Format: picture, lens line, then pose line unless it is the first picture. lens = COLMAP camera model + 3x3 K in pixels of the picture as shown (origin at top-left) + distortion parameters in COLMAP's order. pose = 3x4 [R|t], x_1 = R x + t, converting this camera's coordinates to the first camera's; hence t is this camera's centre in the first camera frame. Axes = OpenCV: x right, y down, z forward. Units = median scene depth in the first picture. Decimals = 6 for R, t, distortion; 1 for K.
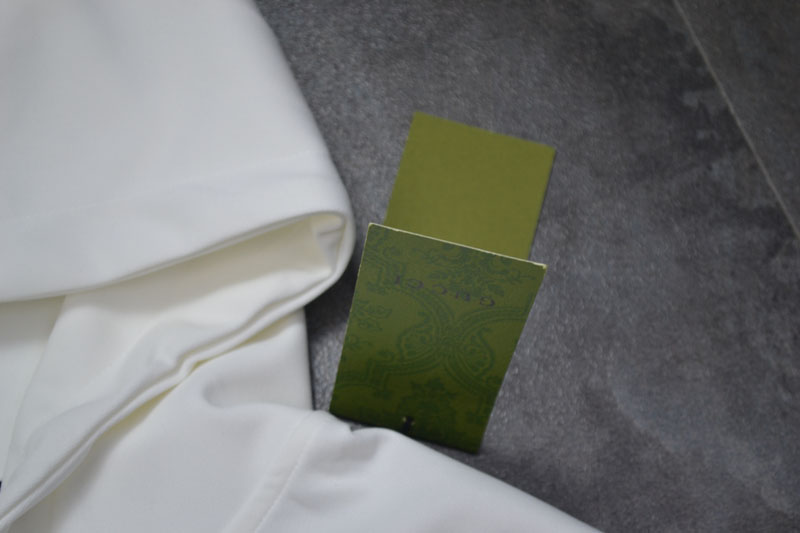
lens RADIAL K [[1875.7, 0, 396.8], [0, 1875.7, 265.4], [0, 0, 1]] dist [0.059360, 0.000000]
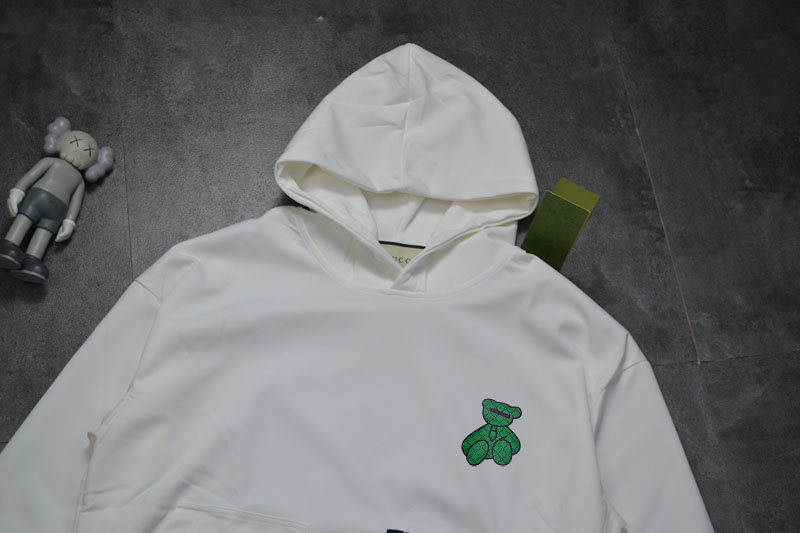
lens RADIAL K [[1252.4, 0, 401.3], [0, 1252.4, 265.6], [0, 0, 1]] dist [-0.018579, 0.000000]
pose [[0.969868, 0.224757, -0.094021, -0.022515], [-0.232326, 0.969410, -0.079178, 0.325303], [0.073349, 0.098635, 0.992417, -1.260108]]
